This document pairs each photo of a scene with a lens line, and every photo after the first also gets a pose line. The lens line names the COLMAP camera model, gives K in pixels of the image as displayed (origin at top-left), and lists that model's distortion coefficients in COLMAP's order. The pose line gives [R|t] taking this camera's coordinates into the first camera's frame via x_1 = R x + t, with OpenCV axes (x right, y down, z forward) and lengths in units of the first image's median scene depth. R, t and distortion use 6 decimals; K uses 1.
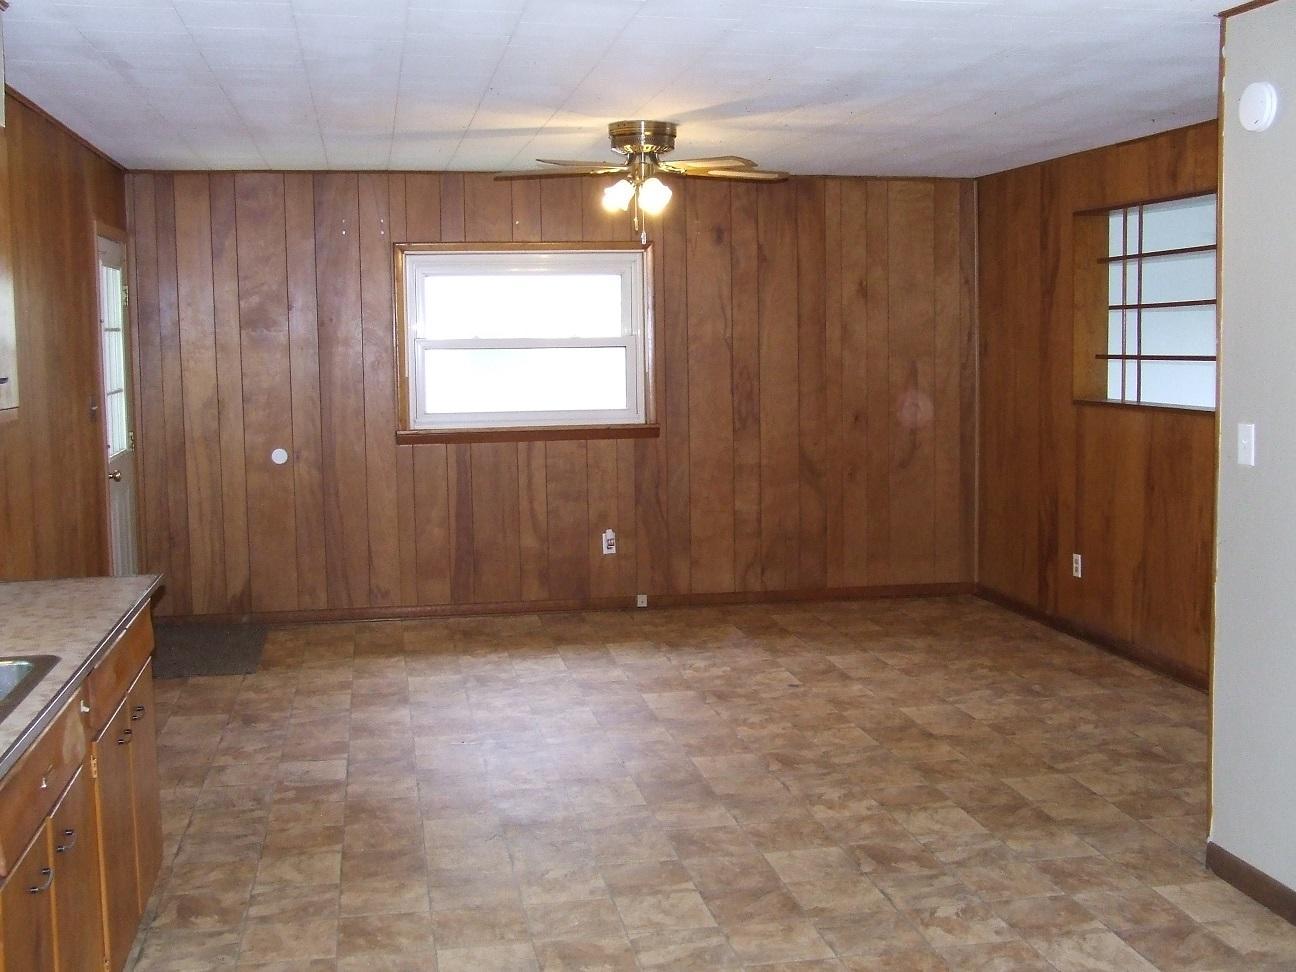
lens RADIAL K [[1430.0, 0, 648.0], [0, 1430.0, 486.0], [0, 0, 1]] dist [-0.092956, 0.178358]
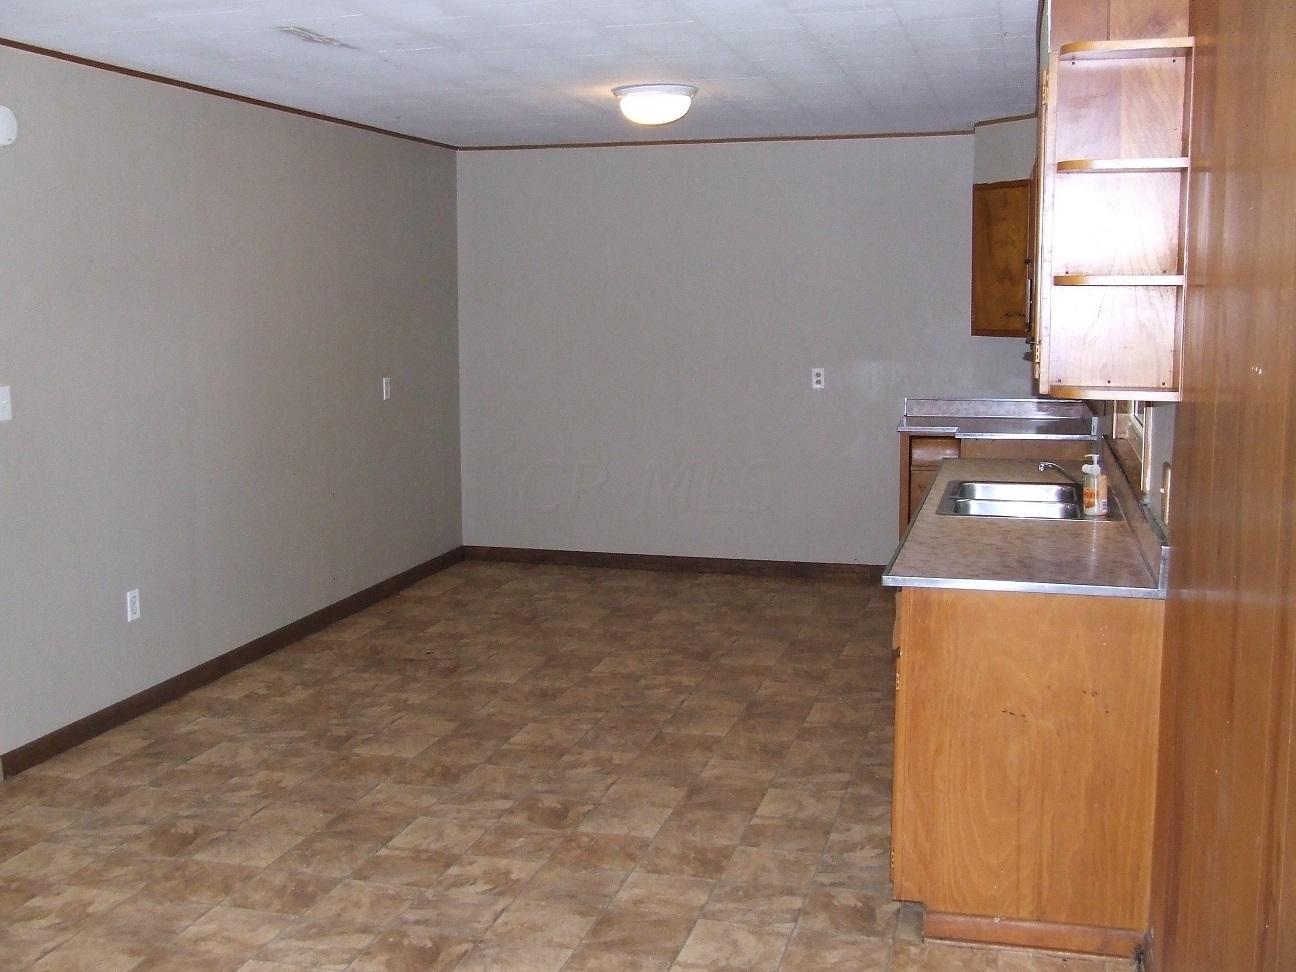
lens RADIAL K [[1430.0, 0, 648.0], [0, 1430.0, 486.0], [0, 0, 1]] dist [-0.092956, 0.178358]
pose [[-0.898585, -0.041233, 0.436857, -0.577255], [0.065329, 0.971909, 0.226111, -0.189413], [-0.433908, 0.231719, -0.870649, 1.758753]]
